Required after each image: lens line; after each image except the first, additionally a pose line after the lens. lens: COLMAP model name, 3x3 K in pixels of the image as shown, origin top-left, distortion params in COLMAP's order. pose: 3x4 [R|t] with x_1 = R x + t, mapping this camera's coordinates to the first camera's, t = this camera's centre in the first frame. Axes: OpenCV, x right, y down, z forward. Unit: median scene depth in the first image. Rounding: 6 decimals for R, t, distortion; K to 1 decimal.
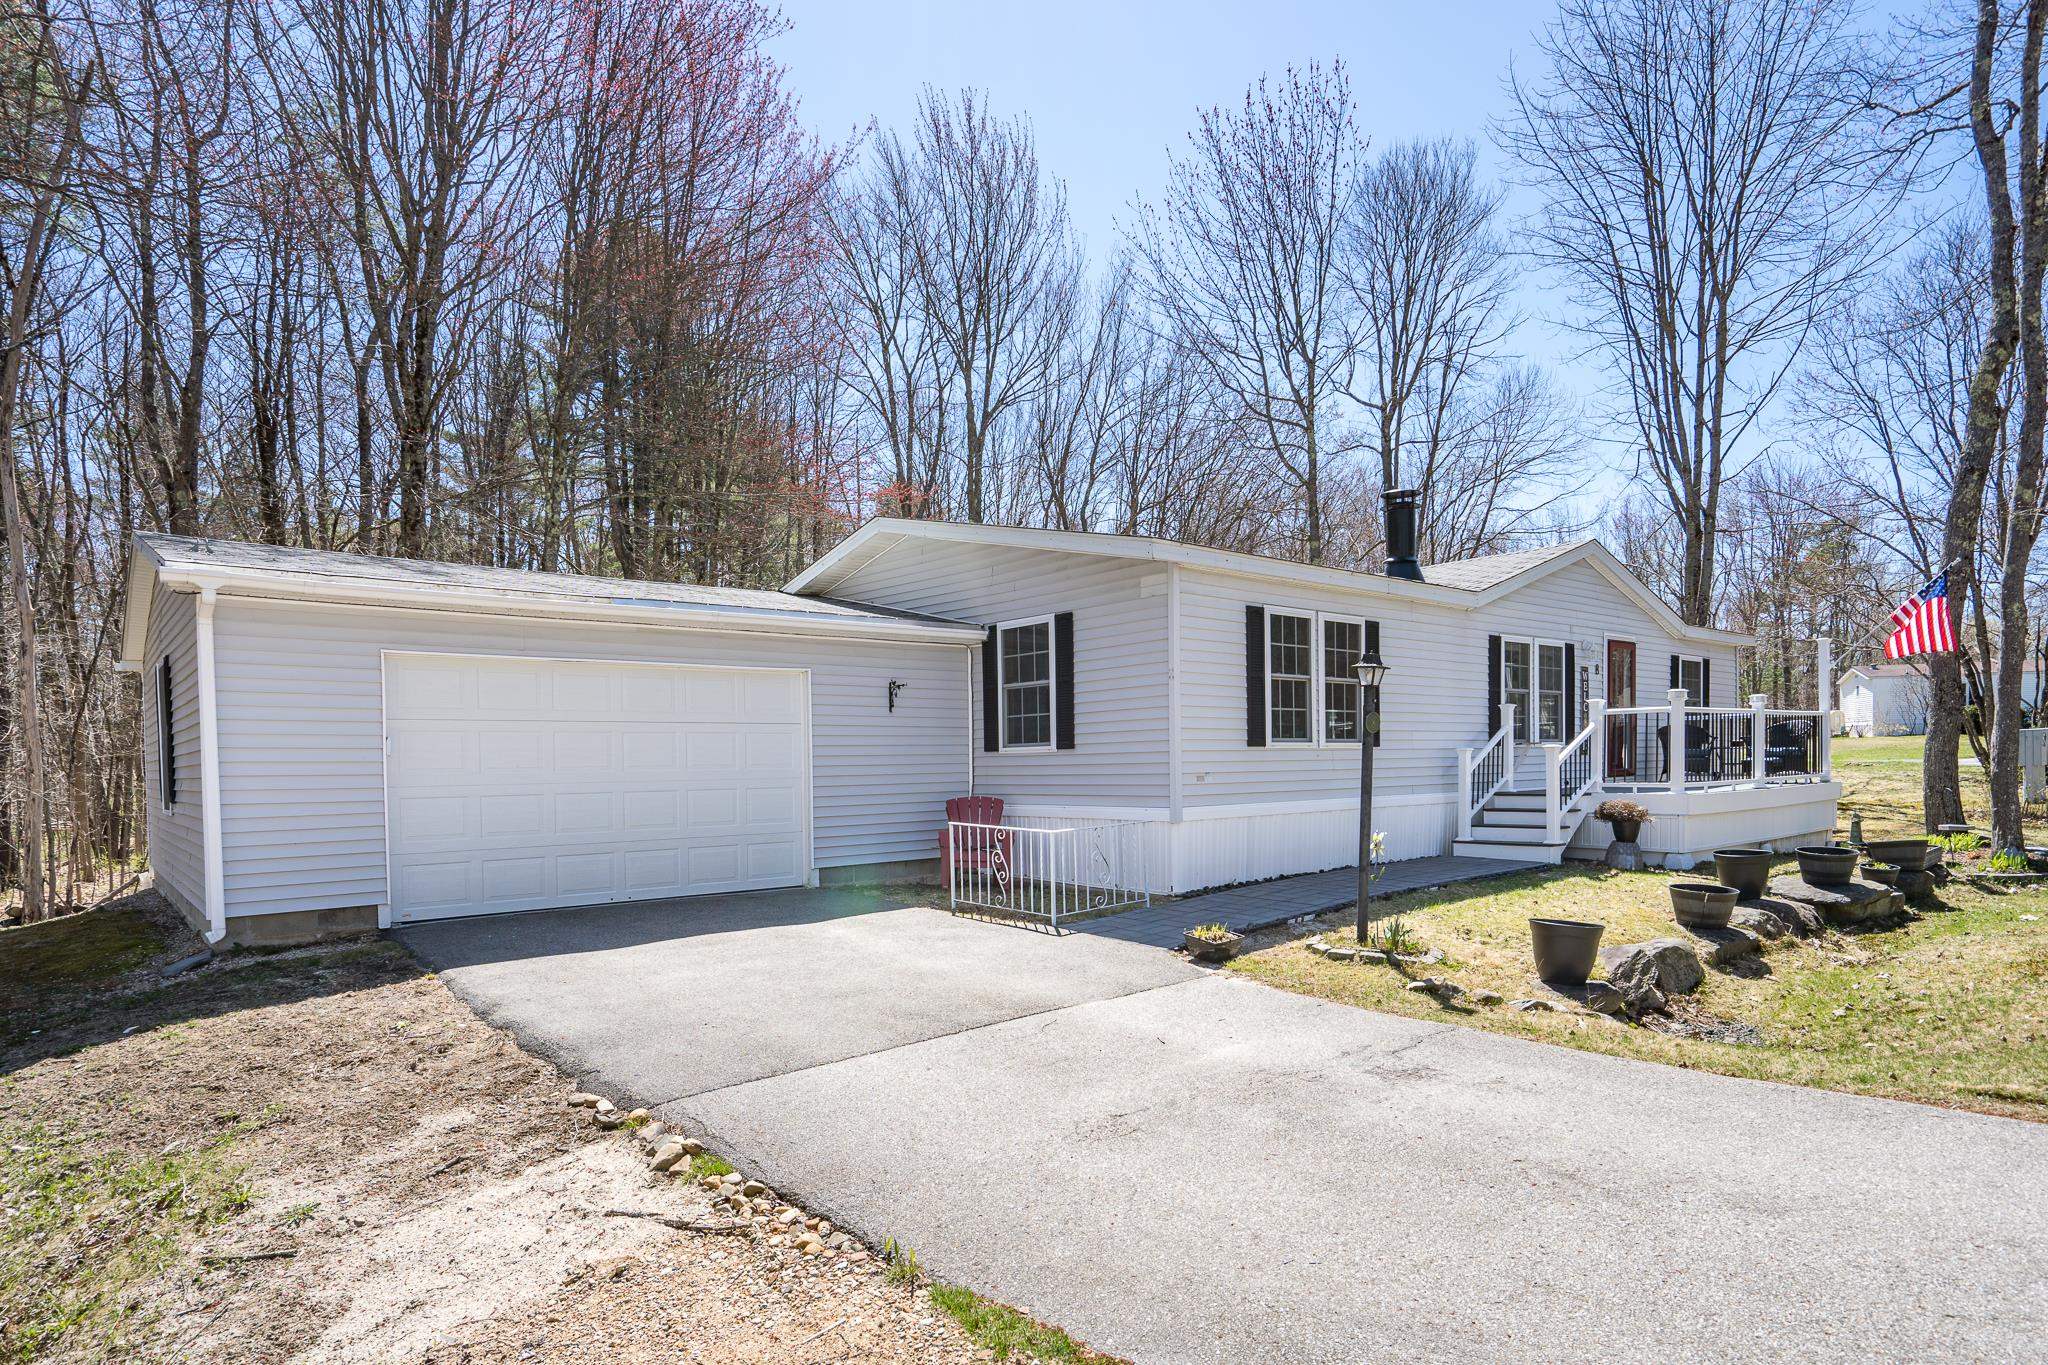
lens RADIAL K [[1096.2, 0, 1110.8], [0, 1096.2, 789.8], [0, 0, 1]] dist [0.011801, -0.003213]
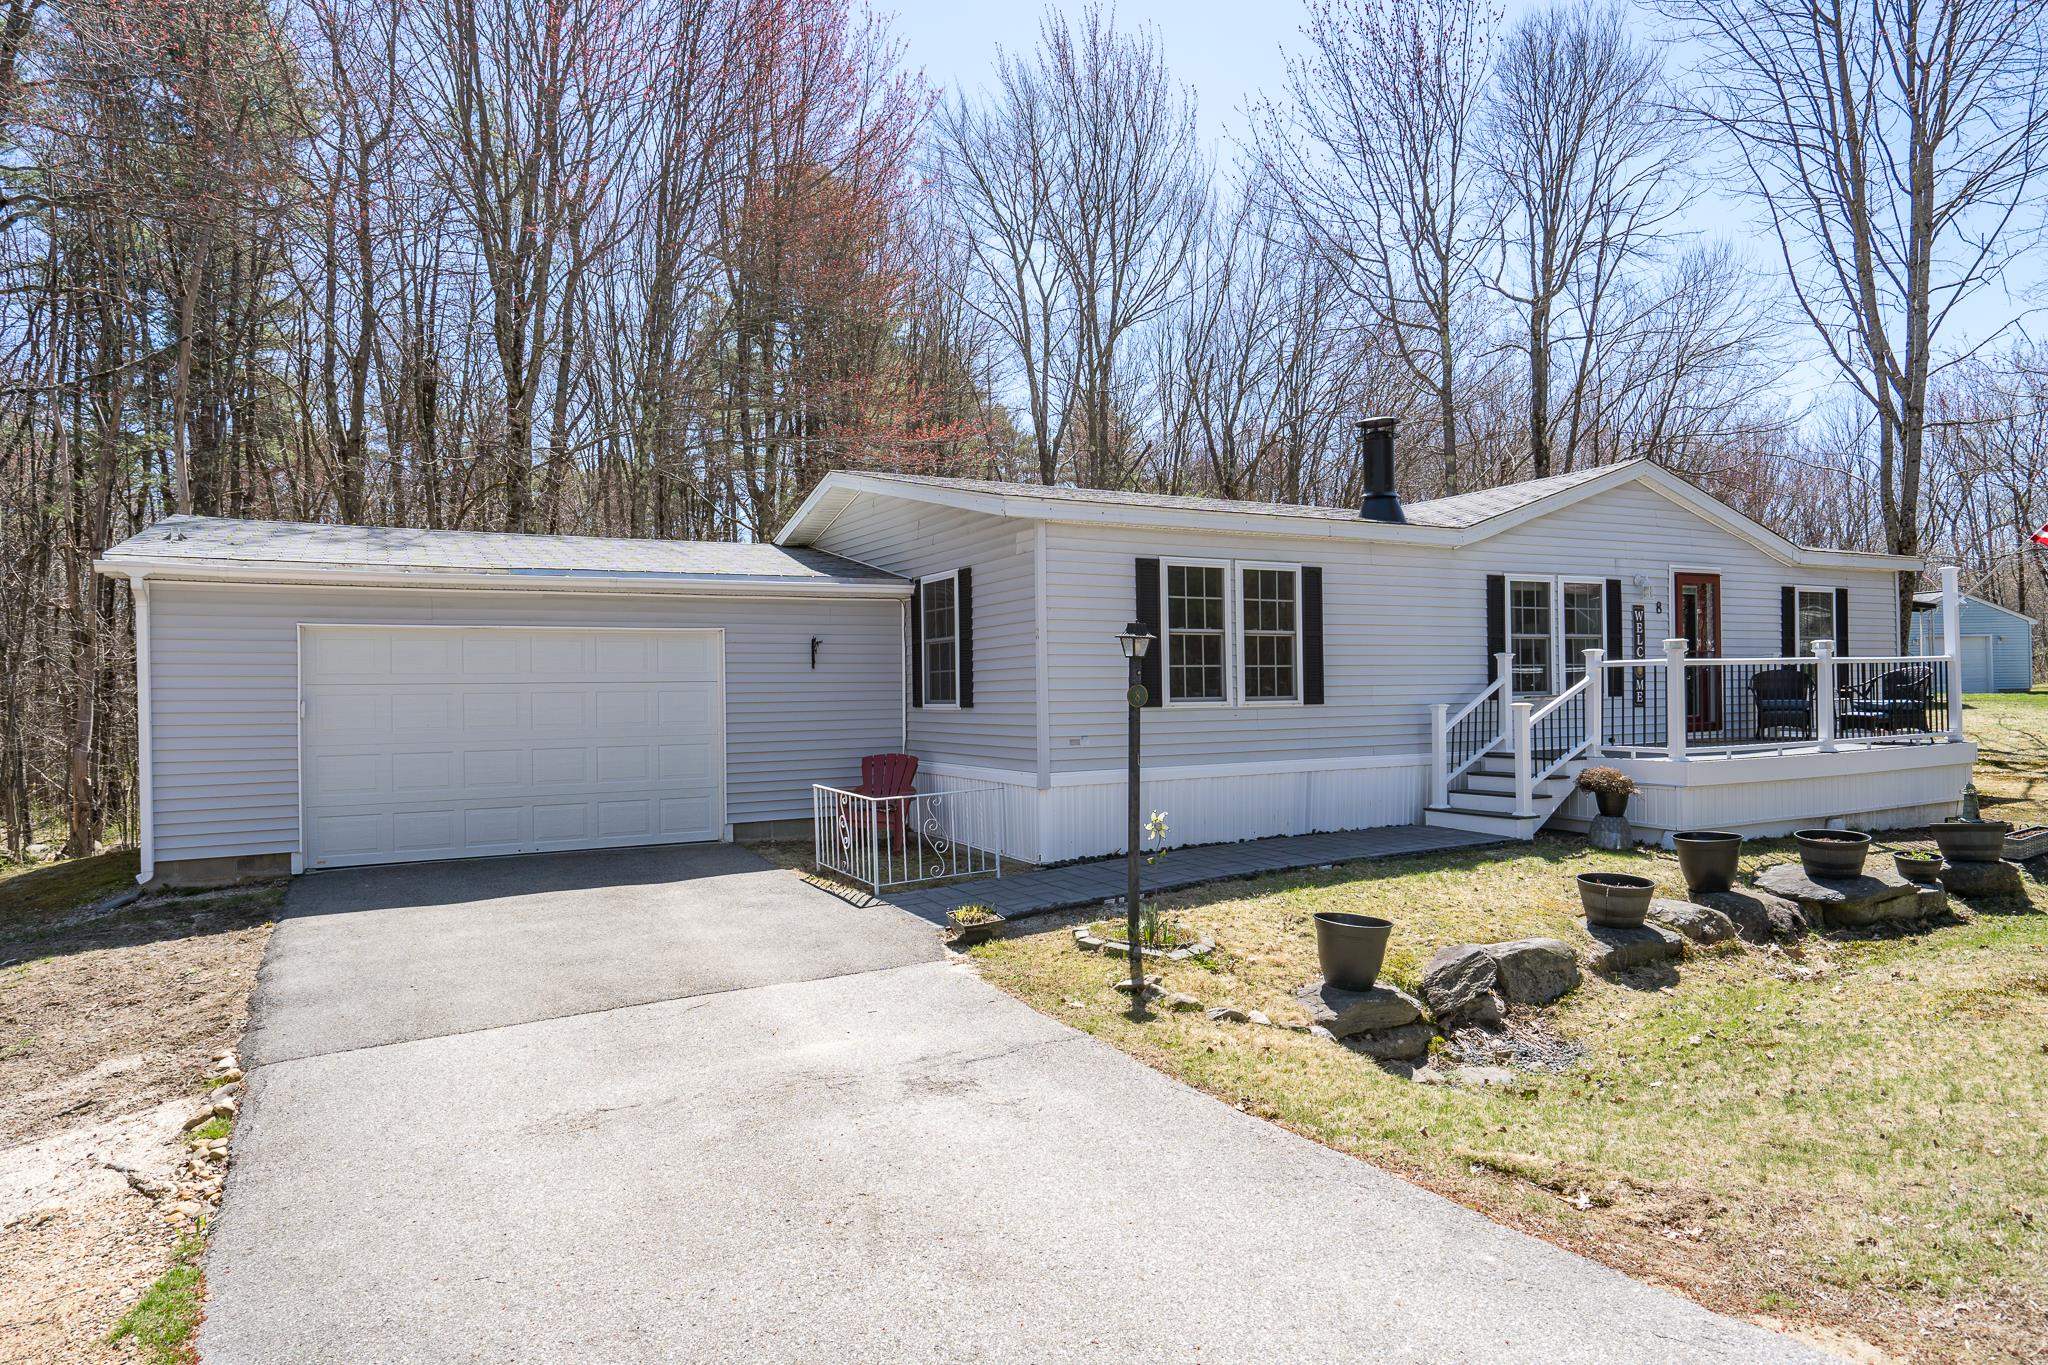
lens RADIAL K [[1170.8, 0, 1097.9], [0, 1170.8, 692.1], [0, 0, 1]] dist [0.008575, -0.000563]
pose [[0.976314, 0.003851, -0.216324, 0.301389], [-0.008058, 0.999795, -0.018569, -0.033021], [0.216208, 0.019872, 0.976145, 0.010812]]
